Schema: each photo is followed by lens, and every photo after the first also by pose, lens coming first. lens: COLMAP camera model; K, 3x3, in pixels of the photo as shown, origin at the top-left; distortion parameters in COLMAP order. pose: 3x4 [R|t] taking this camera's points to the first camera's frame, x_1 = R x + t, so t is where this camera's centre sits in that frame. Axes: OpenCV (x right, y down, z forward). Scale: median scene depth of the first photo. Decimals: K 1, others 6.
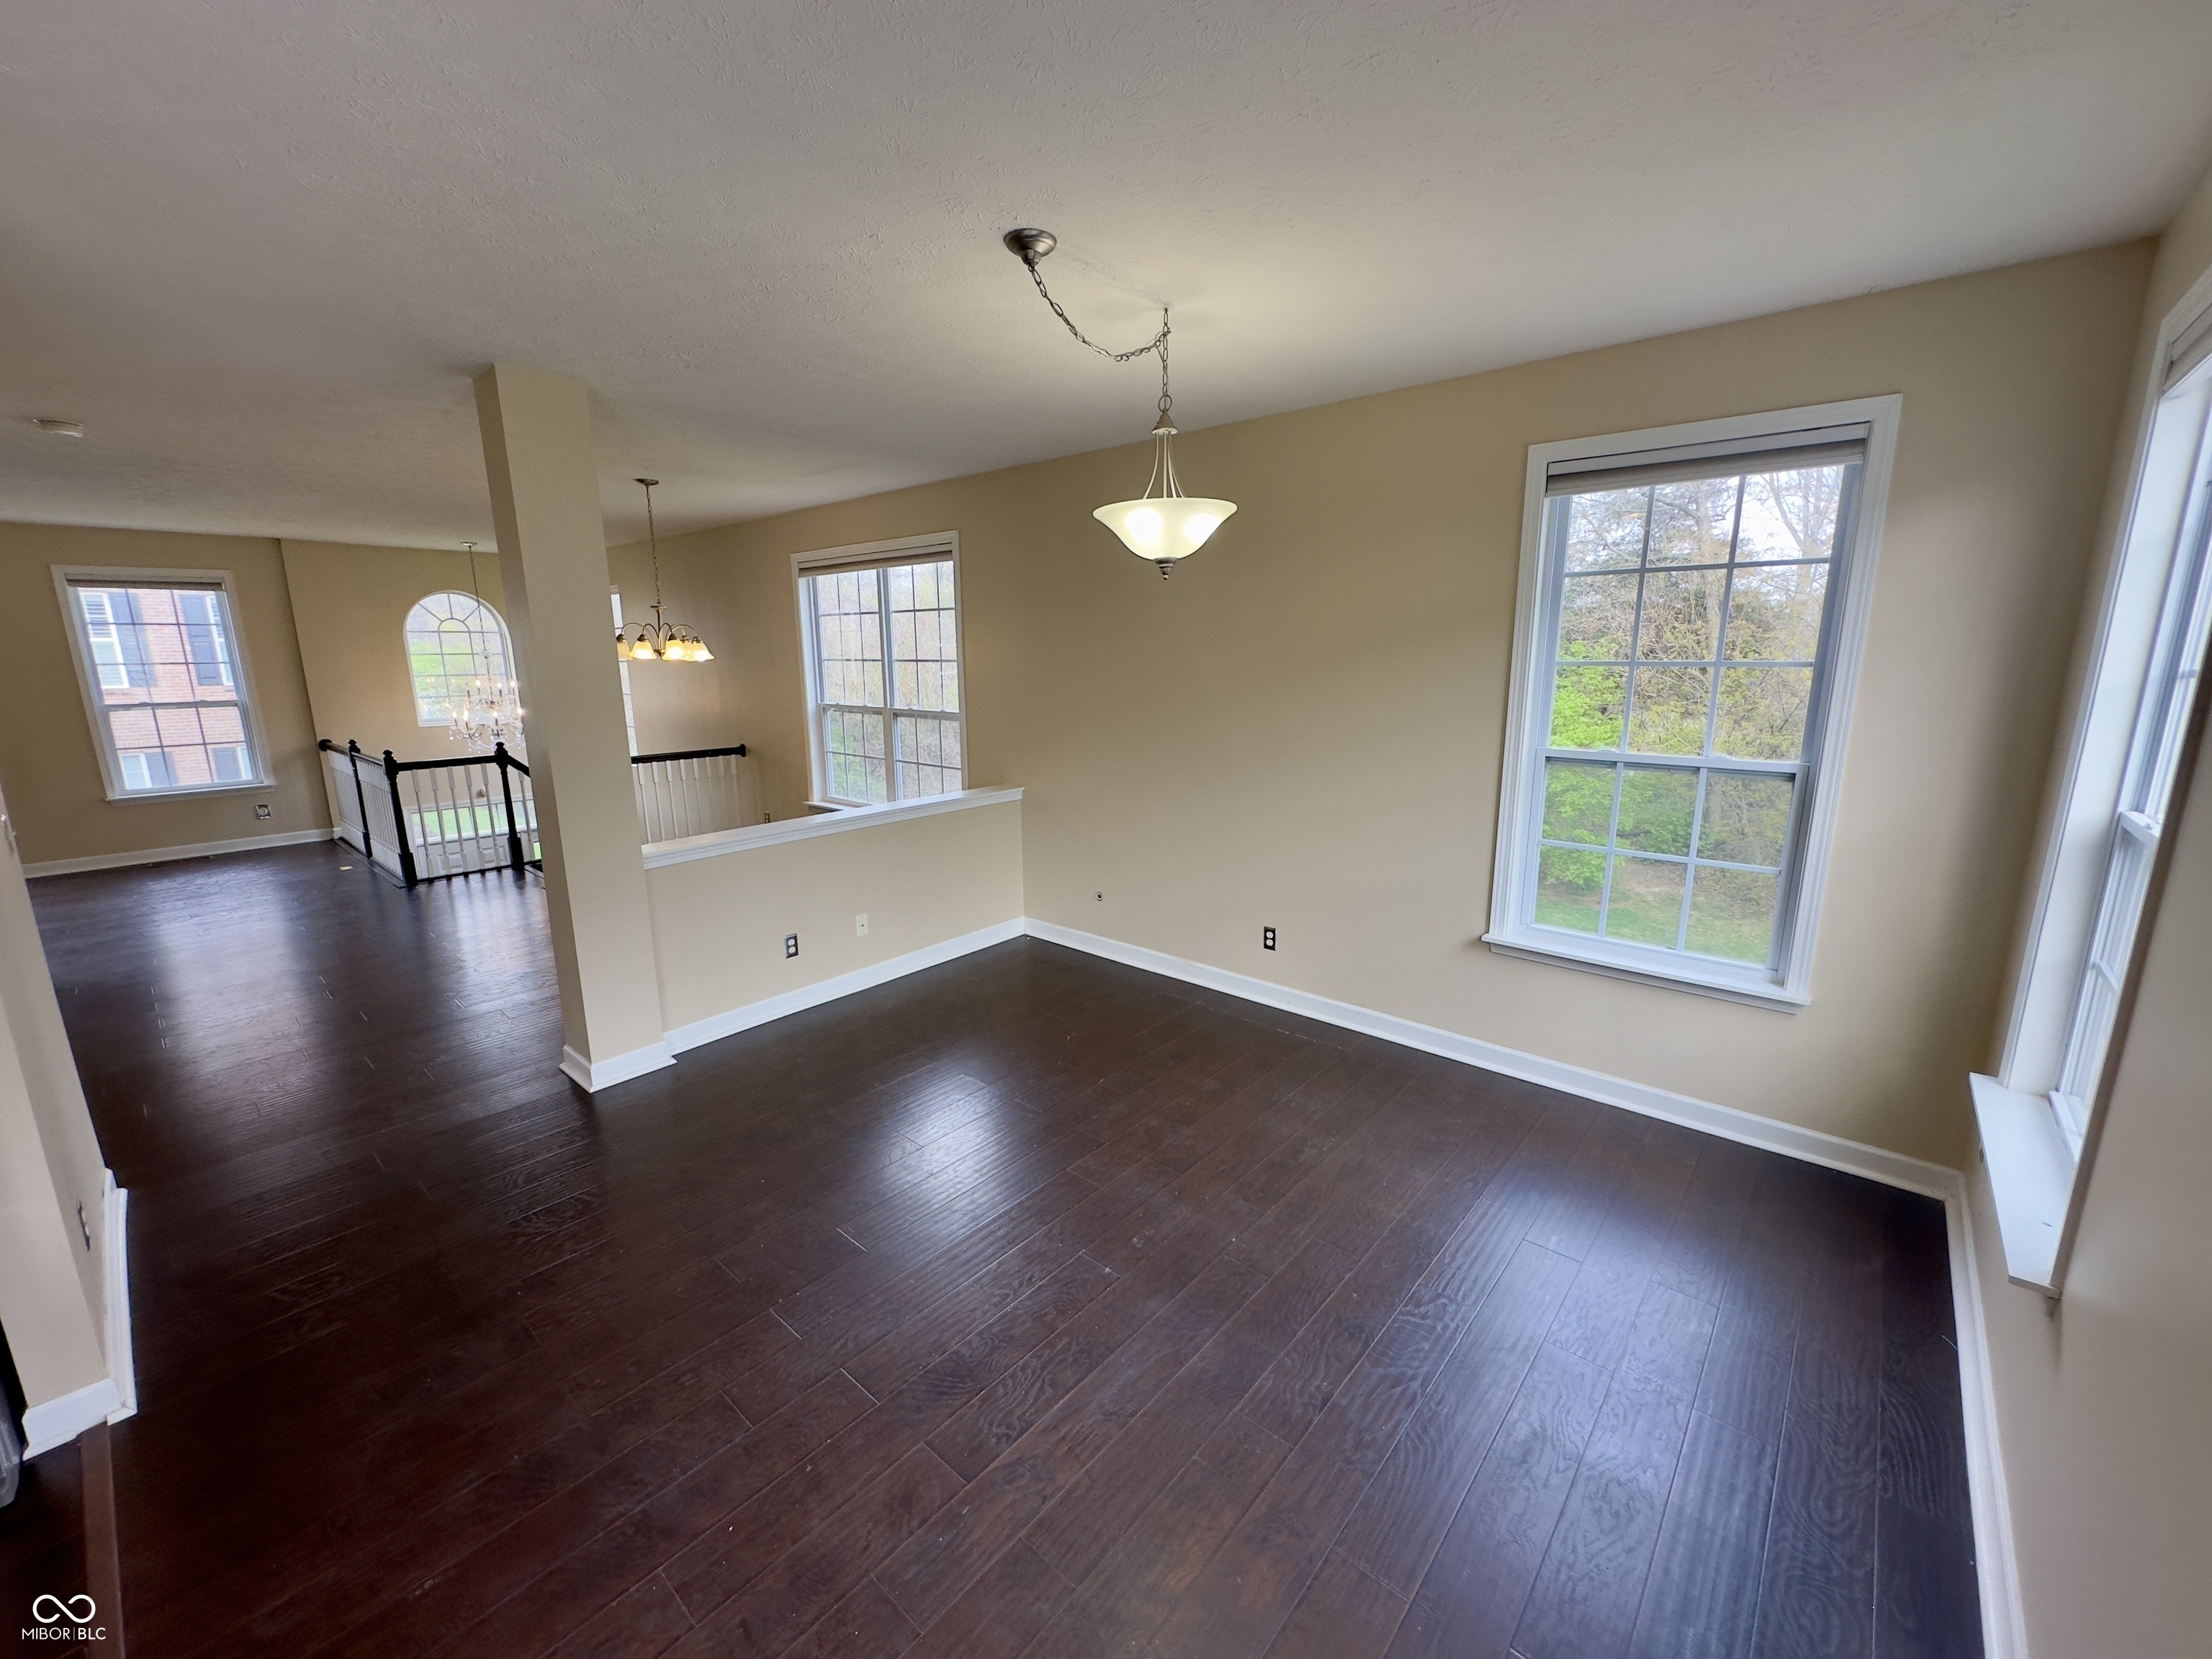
lens RADIAL K [[880.9, 0, 1099.4], [0, 880.9, 826.5], [0, 0, 1]] dist [0.001648, 0.000505]
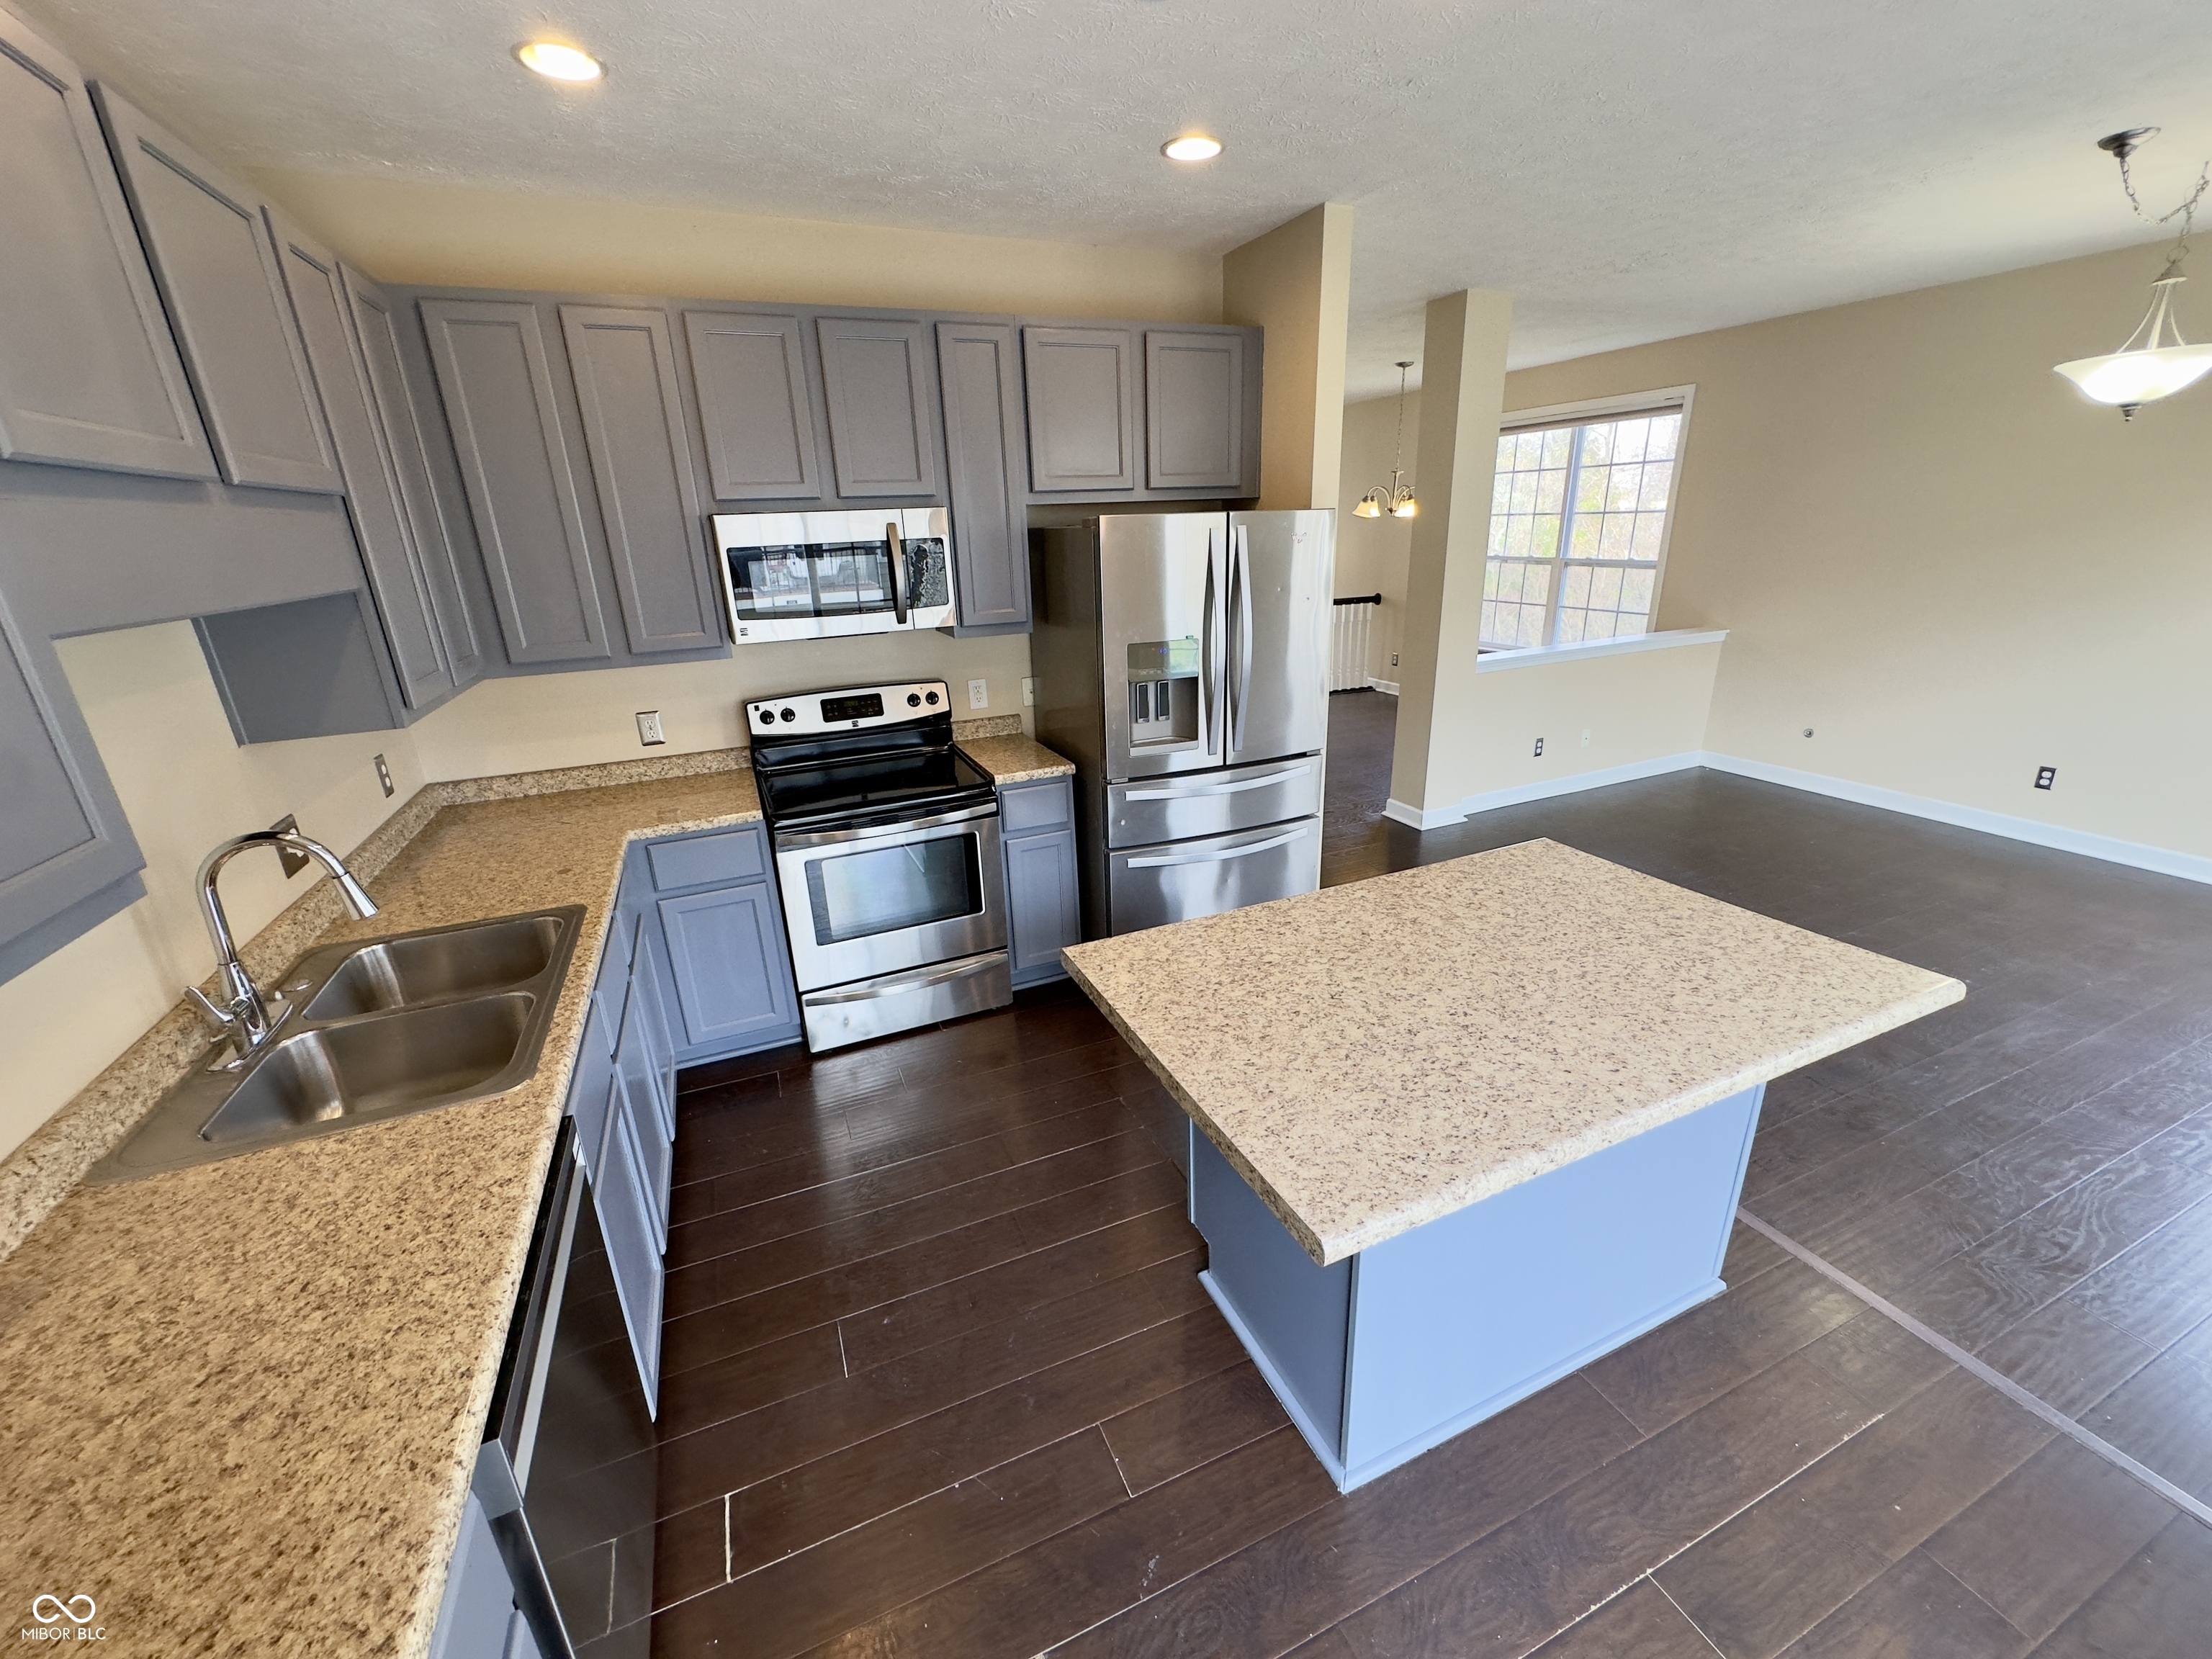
lens RADIAL K [[880.9, 0, 1090.3], [0, 880.9, 833.7], [0, 0, 1]] dist [0.001648, 0.000505]
pose [[0.905051, 0.120554, -0.407859, -0.313558], [-0.056623, 0.984603, 0.165379, 0.065561], [0.421516, -0.126582, 0.897943, -0.336468]]
